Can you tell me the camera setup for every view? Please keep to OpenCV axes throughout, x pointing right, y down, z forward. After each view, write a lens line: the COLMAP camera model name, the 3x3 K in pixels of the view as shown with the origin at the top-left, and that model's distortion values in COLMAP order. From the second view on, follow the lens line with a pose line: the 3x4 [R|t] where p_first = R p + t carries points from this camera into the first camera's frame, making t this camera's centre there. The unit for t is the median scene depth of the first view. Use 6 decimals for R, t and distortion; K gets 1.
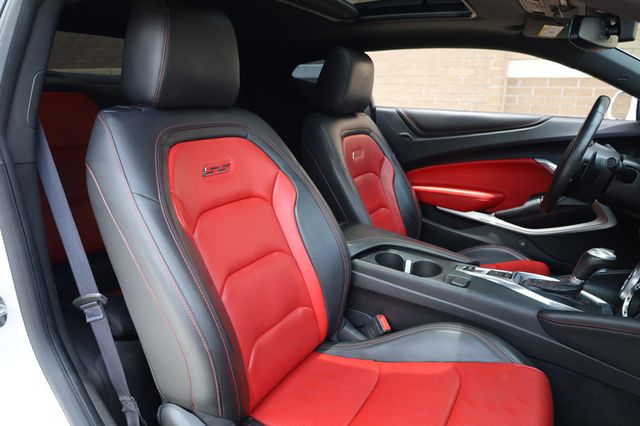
lens RADIAL K [[441.5, 0, 320.0], [0, 441.5, 213.0], [0, 0, 1]] dist [-0.001142, -0.002428]
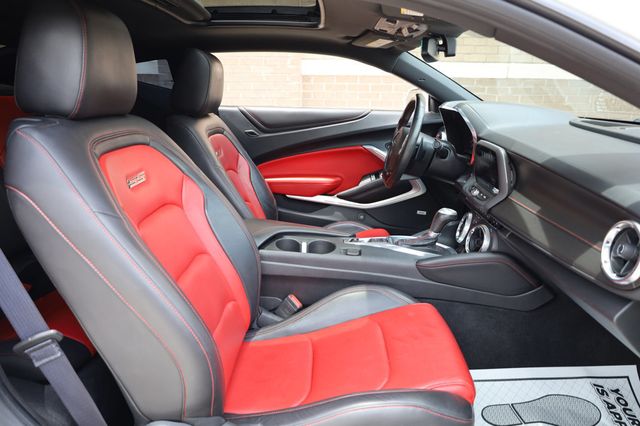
lens RADIAL K [[441.5, 0, 320.0], [0, 441.5, 213.0], [0, 0, 1]] dist [-0.001142, -0.002428]
pose [[0.881356, -0.138385, 0.451731, -0.216446], [0.132620, 0.990164, 0.044580, -0.011056], [-0.453457, 0.020617, 0.891039, -0.024793]]
